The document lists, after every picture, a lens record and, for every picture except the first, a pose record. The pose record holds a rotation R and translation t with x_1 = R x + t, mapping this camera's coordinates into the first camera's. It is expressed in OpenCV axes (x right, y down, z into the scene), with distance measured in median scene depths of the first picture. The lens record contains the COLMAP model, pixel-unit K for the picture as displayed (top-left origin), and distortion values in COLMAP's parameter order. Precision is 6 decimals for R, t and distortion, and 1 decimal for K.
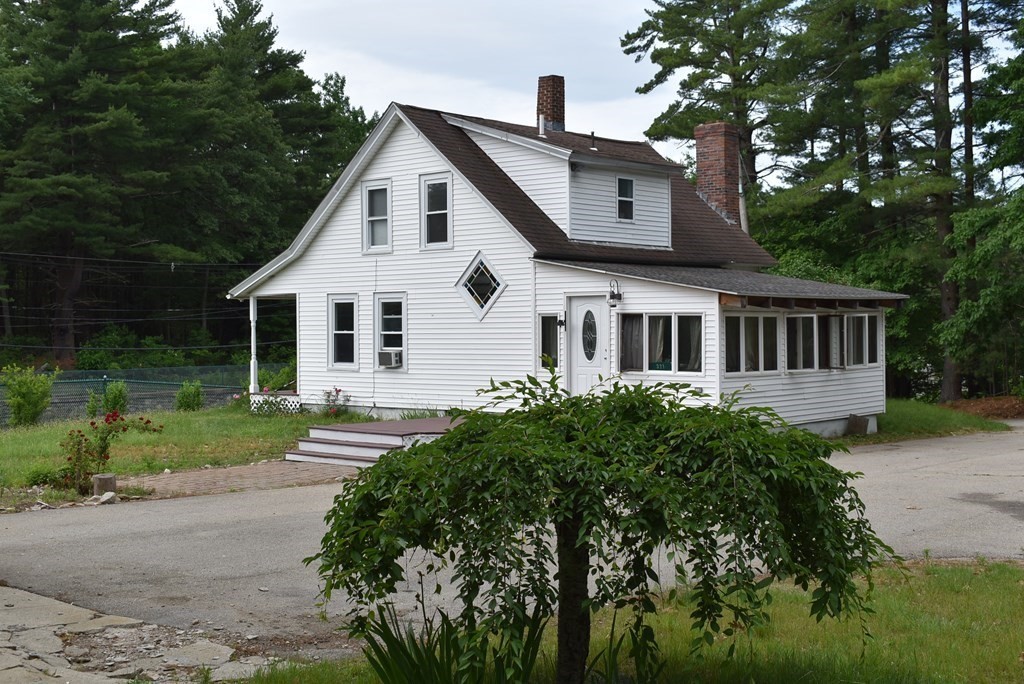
lens RADIAL K [[1309.6, 0, 512.0], [0, 1309.6, 342.0], [0, 0, 1]] dist [0.001789, 0.002016]
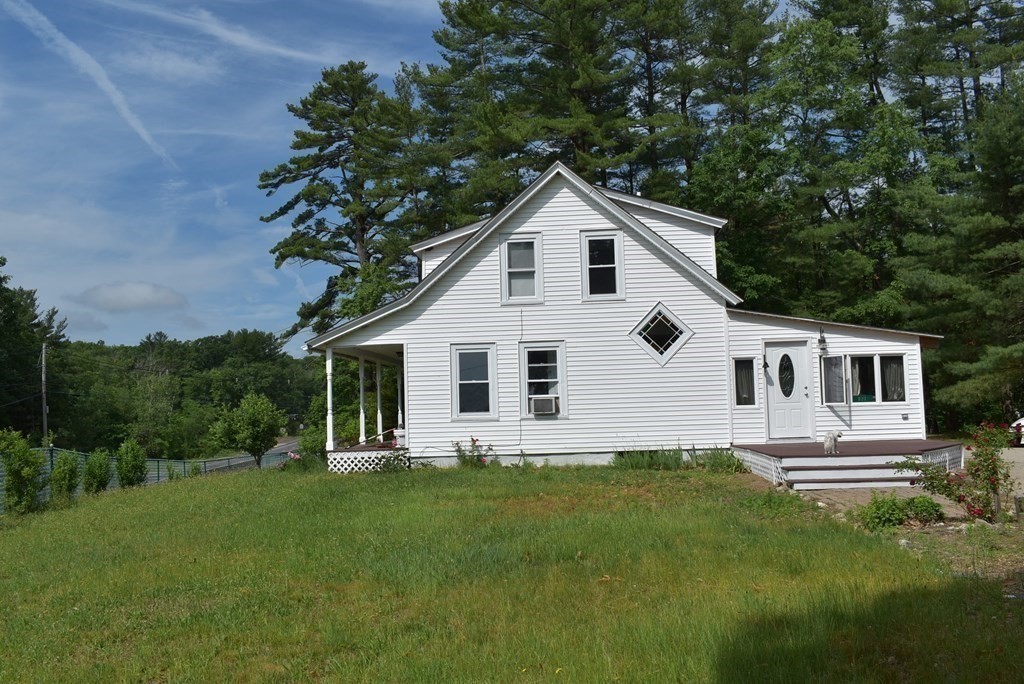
lens RADIAL K [[918.9, 0, 512.0], [0, 918.9, 342.0], [0, 0, 1]] dist [-0.059243, 0.003282]
pose [[0.803546, 0.033932, 0.594274, -0.549865], [0.028526, 0.995032, -0.095386, 0.031508], [-0.594558, 0.093599, 0.798586, 0.443650]]
